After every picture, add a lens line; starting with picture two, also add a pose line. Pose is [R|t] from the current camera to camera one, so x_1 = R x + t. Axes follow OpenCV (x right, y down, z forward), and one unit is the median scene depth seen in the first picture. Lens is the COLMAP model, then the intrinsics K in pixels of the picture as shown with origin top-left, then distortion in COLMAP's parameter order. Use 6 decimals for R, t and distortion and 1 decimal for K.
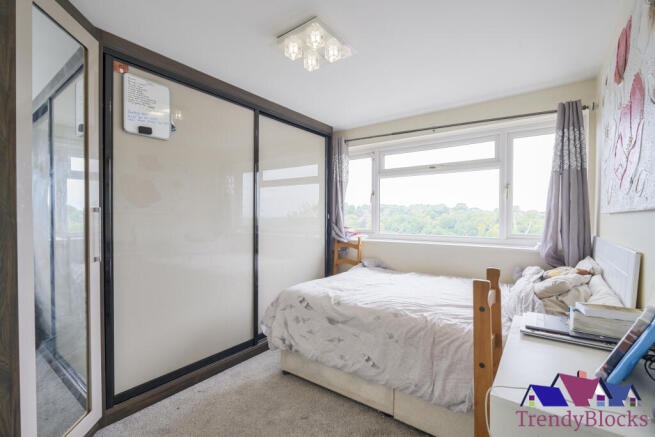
lens RADIAL K [[290.5, 0, 327.5], [0, 290.5, 218.5], [0, 0, 1]] dist [-0.000098, 0.000160]
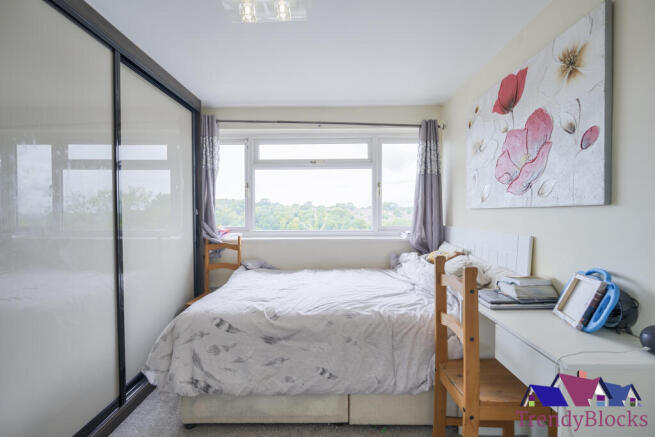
lens RADIAL K [[300.2, 0, 327.5], [0, 300.2, 218.5], [0, 0, 1]] dist [-0.001700, 0.000751]
pose [[0.815838, -0.018400, 0.577988, -0.289845], [0.009019, 0.999777, 0.019098, -0.003330], [-0.578210, -0.010368, 0.815822, 0.189035]]
